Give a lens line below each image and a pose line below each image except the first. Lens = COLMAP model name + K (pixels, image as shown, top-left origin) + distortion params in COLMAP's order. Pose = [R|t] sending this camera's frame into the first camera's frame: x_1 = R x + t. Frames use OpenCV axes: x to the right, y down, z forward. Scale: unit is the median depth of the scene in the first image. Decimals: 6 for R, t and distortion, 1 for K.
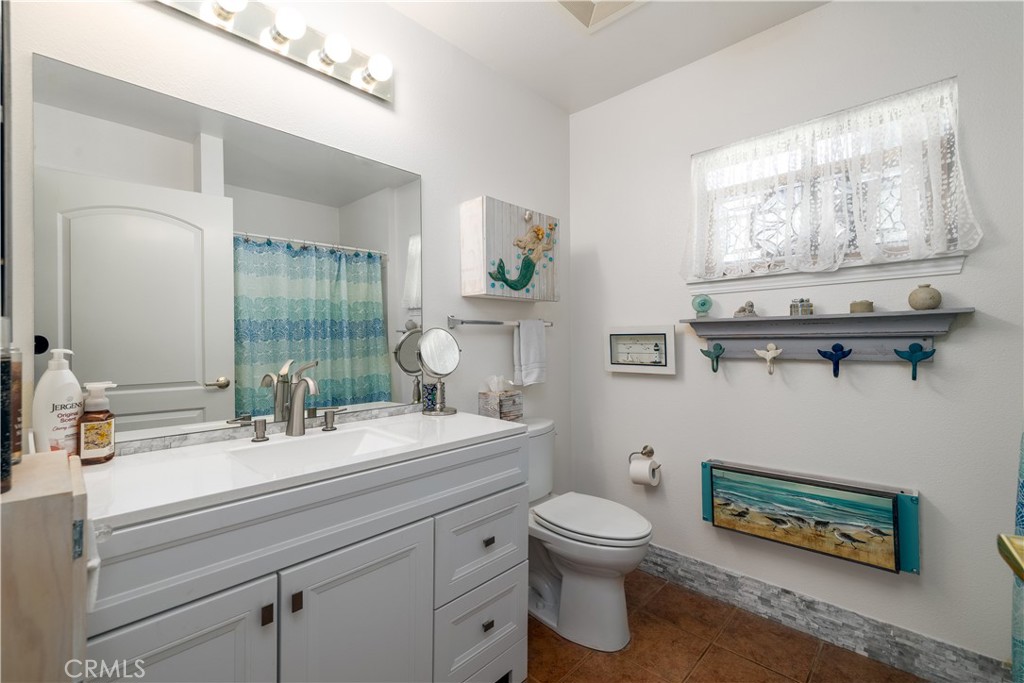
lens RADIAL K [[449.0, 0, 514.0], [0, 449.0, 333.9], [0, 0, 1]] dist [-0.000485, 0.000370]
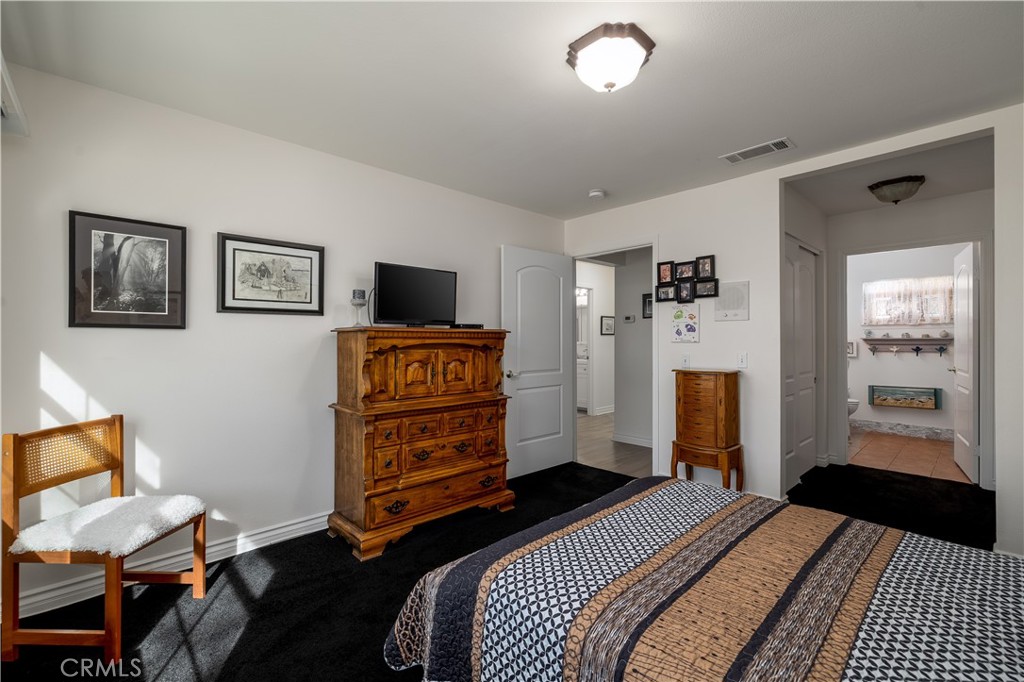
lens RADIAL K [[449.0, 0, 519.0], [0, 449.0, 337.8], [0, 0, 1]] dist [-0.000485, 0.000370]
pose [[0.999374, 0.003794, -0.035176, -2.098462], [-0.003451, 0.999946, 0.009812, -0.064206], [0.035212, -0.009685, 0.999333, -2.410402]]
